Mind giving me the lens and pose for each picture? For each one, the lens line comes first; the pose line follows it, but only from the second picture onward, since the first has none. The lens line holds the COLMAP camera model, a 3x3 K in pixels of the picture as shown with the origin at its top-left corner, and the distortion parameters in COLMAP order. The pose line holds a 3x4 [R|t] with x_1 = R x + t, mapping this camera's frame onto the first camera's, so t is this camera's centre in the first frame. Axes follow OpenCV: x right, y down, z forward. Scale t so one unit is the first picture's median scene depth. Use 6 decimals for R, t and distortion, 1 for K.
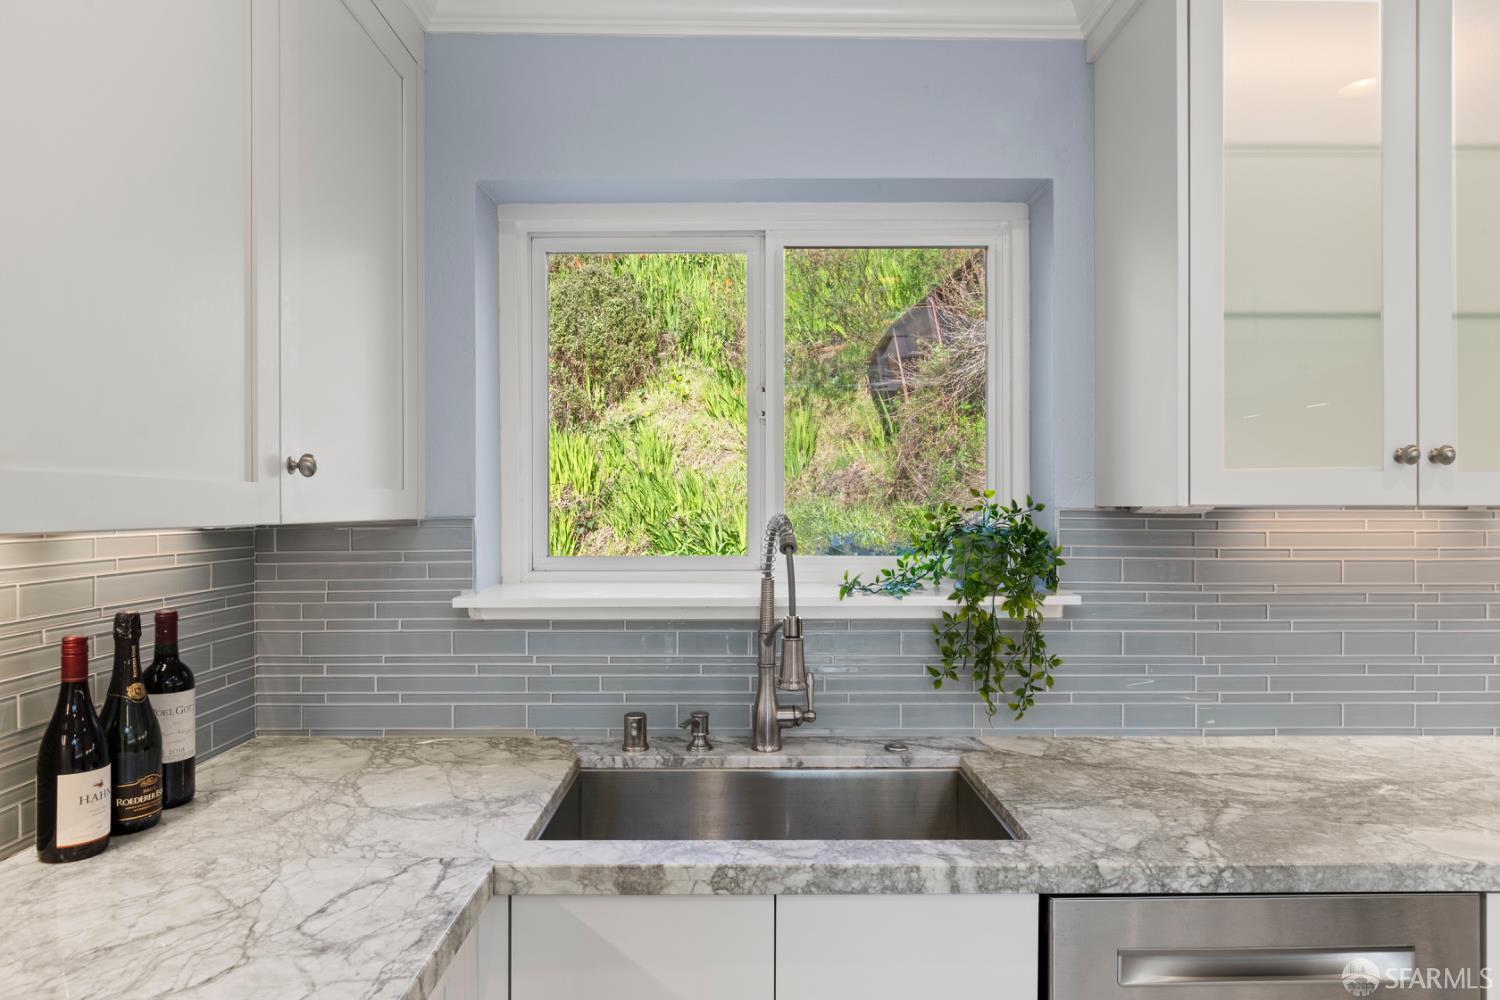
lens RADIAL K [[900.3, 0, 693.8], [0, 900.3, 527.9], [0, 0, 1]] dist [-0.005042, 0.001909]
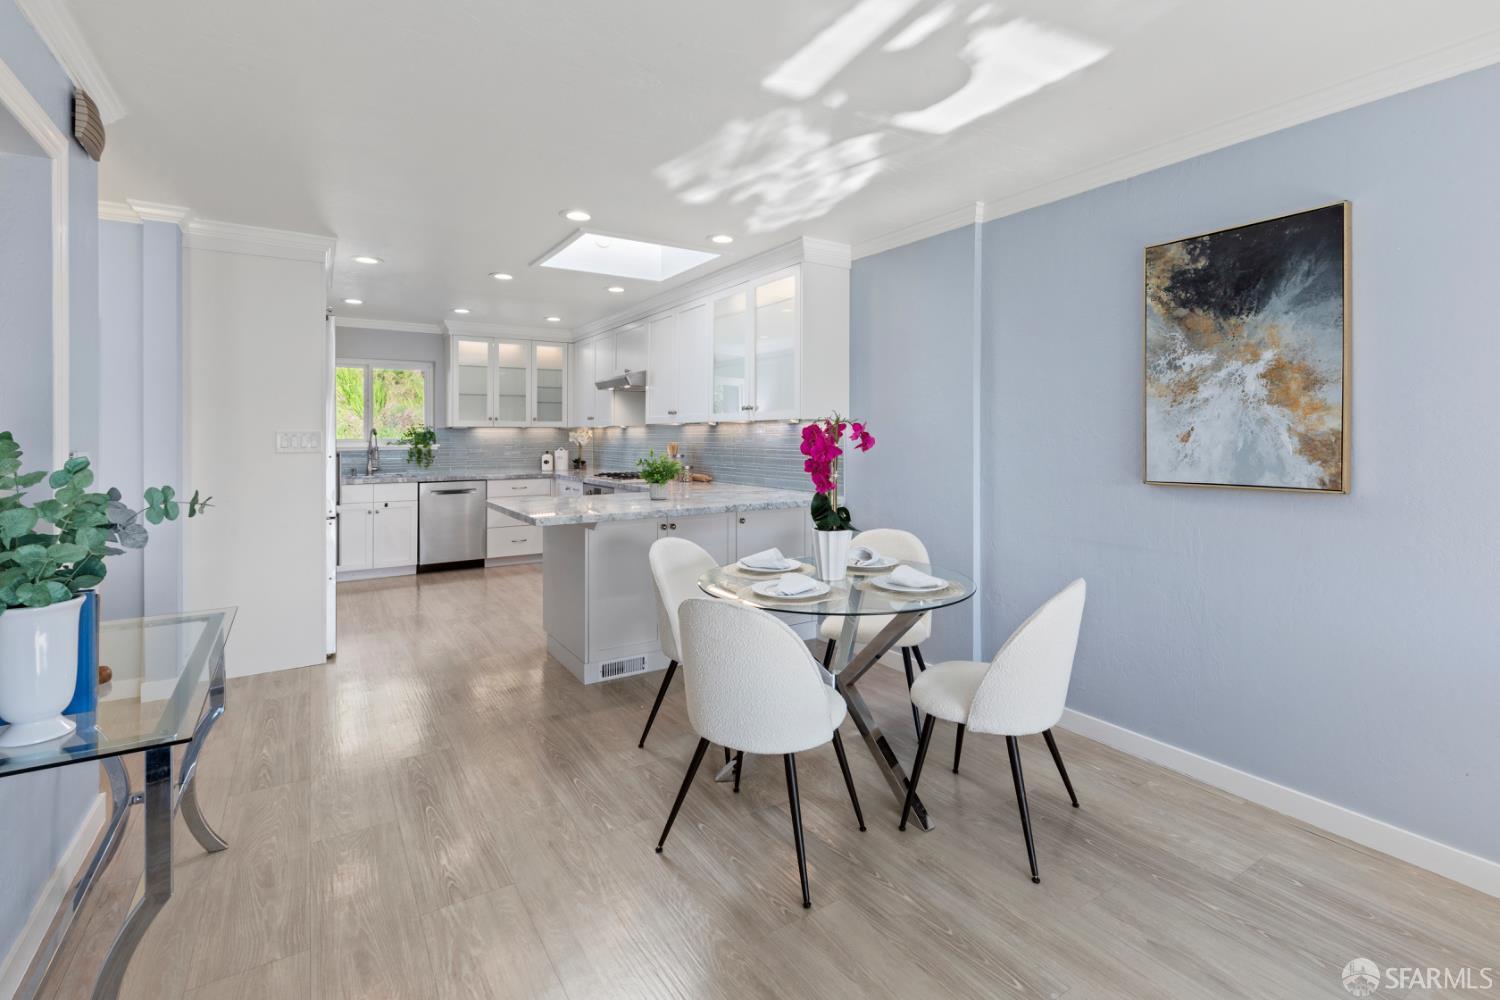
lens RADIAL K [[682.3, 0, 731.5], [0, 682.3, 430.2], [0, 0, 1]] dist [0.007476, -0.003526]
pose [[0.826146, 0.000444, 0.563456, -0.396581], [0.018320, 0.999450, -0.027648, 0.133383], [-0.563159, 0.033164, 0.825683, -3.209719]]
